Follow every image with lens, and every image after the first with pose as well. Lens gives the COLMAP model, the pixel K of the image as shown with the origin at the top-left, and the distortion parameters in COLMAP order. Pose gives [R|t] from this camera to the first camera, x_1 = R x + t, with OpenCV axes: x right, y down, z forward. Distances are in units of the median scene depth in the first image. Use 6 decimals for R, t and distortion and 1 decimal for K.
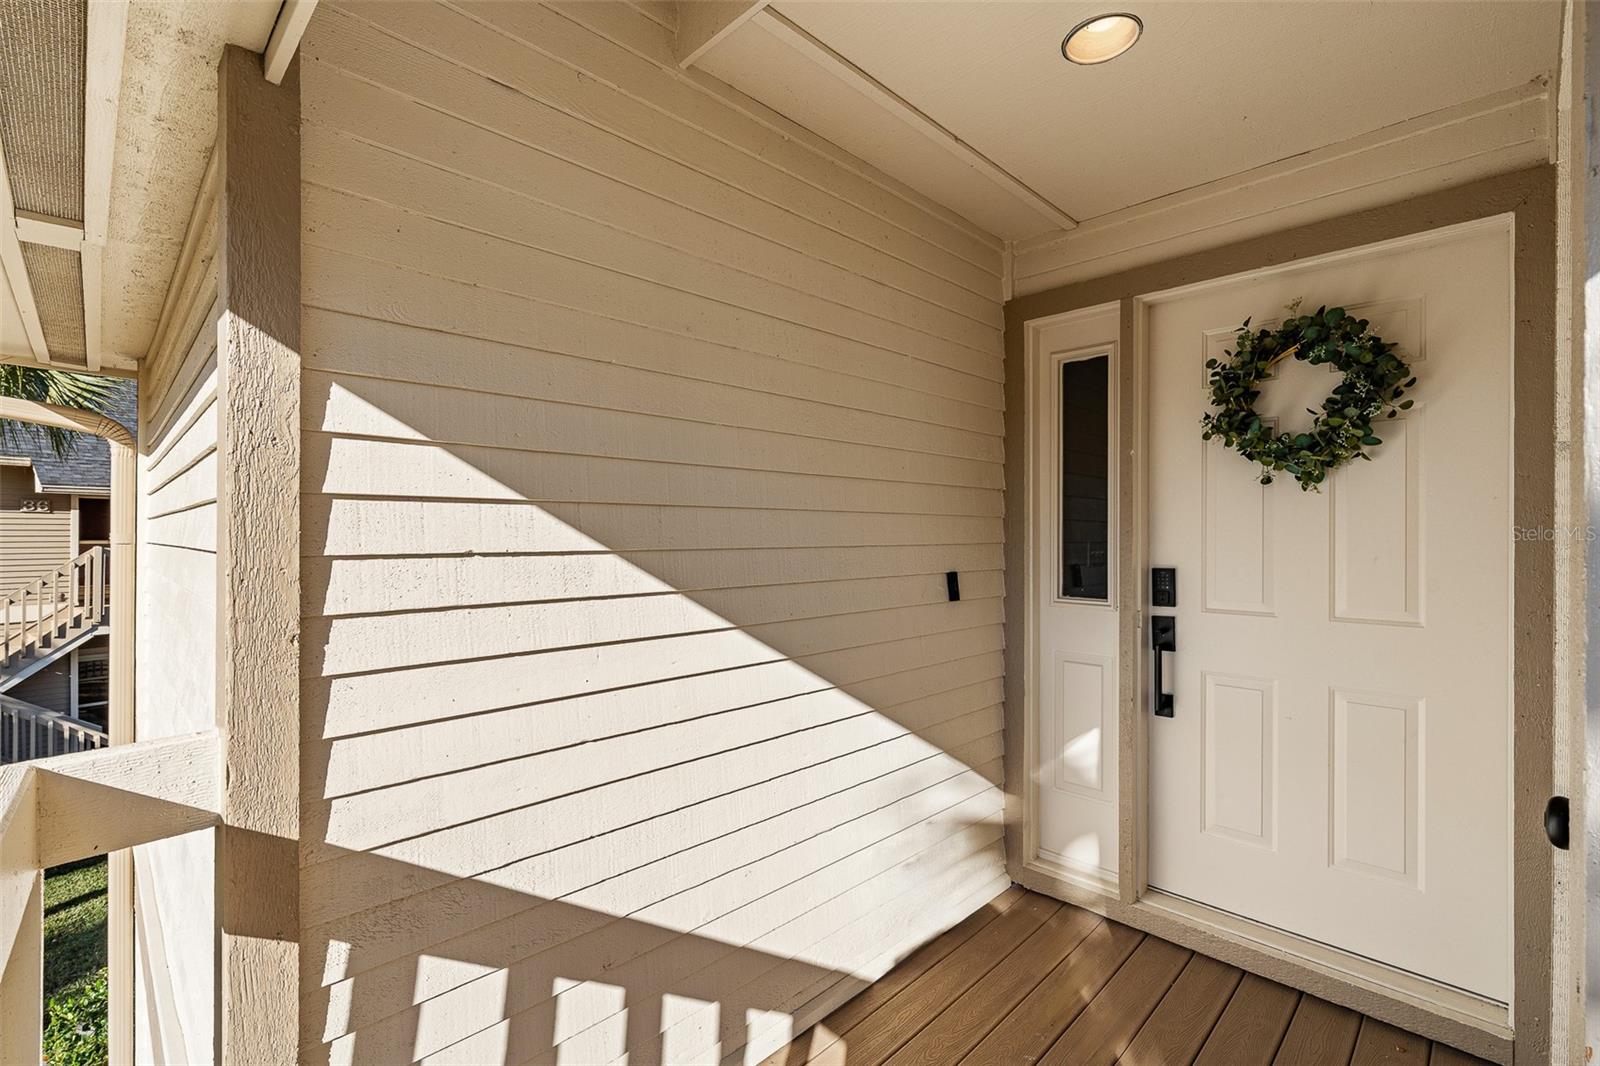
lens RADIAL K [[700.9, 0, 804.7], [0, 700.9, 539.7], [0, 0, 1]] dist [0.000859, 0.000157]
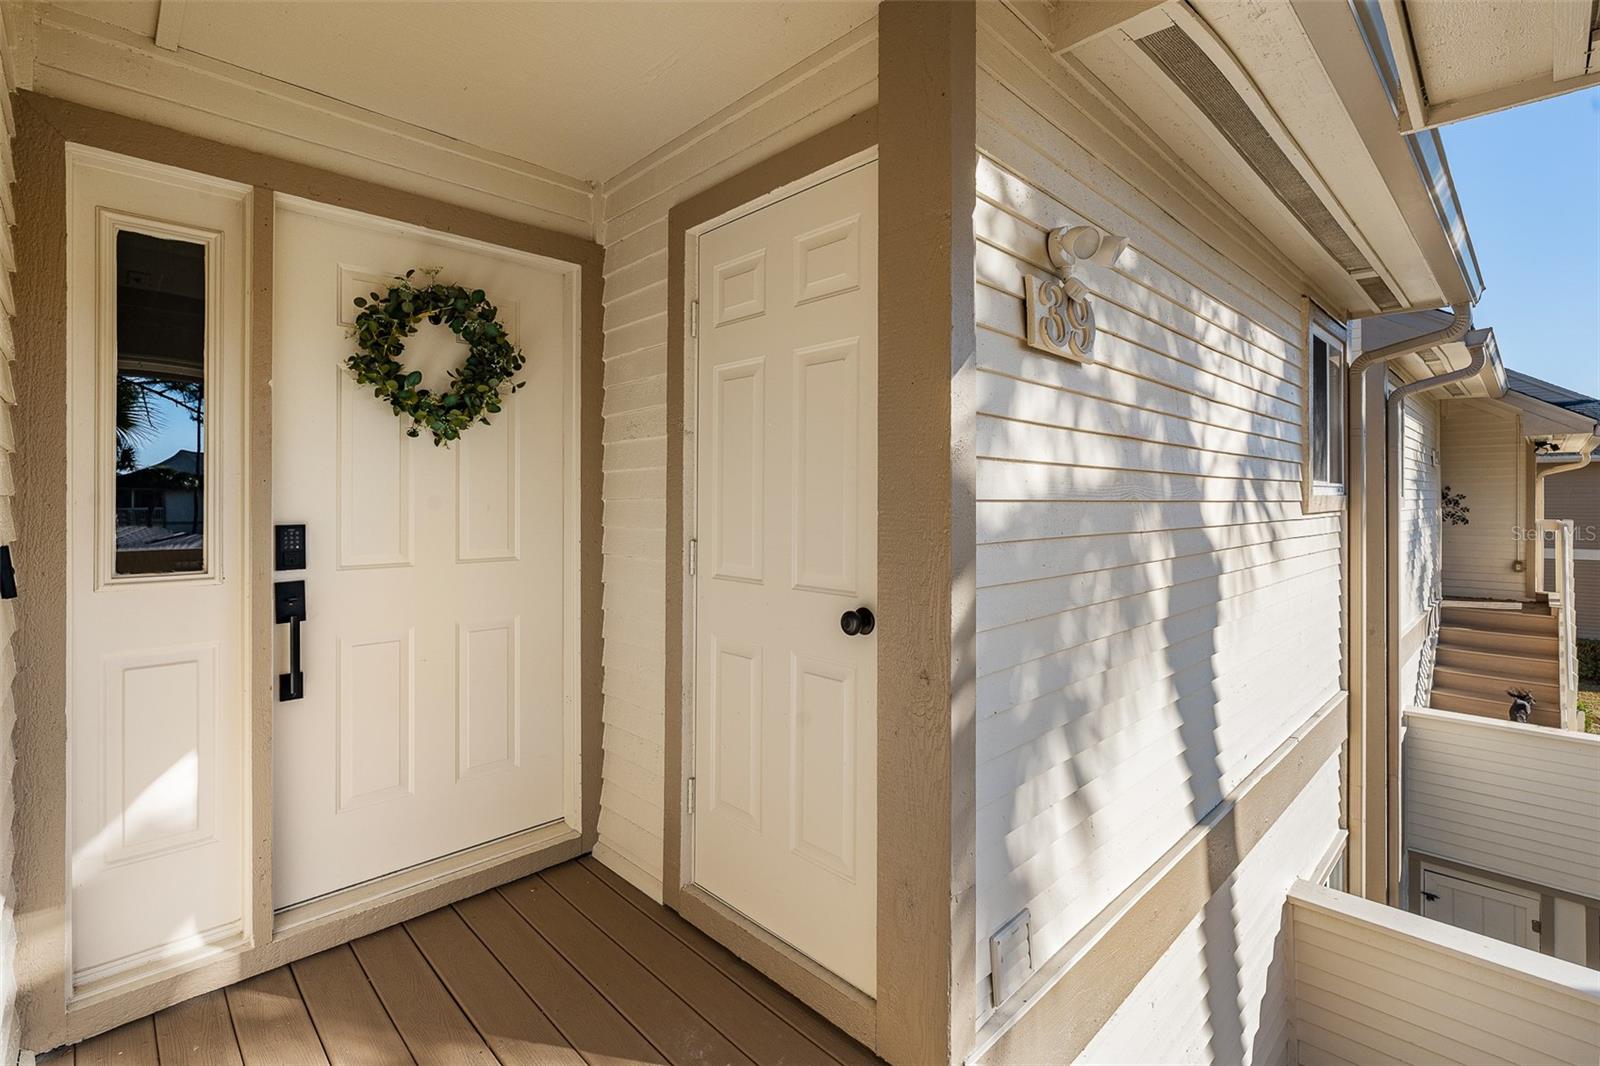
lens RADIAL K [[736.9, 0, 804.8], [0, 736.9, 491.3], [0, 0, 1]] dist [-0.002024, -0.000498]
pose [[0.013573, -0.002391, 0.999905, -0.375018], [-0.003795, 0.999990, 0.002442, -0.004492], [-0.999901, -0.003828, 0.013564, 0.378158]]
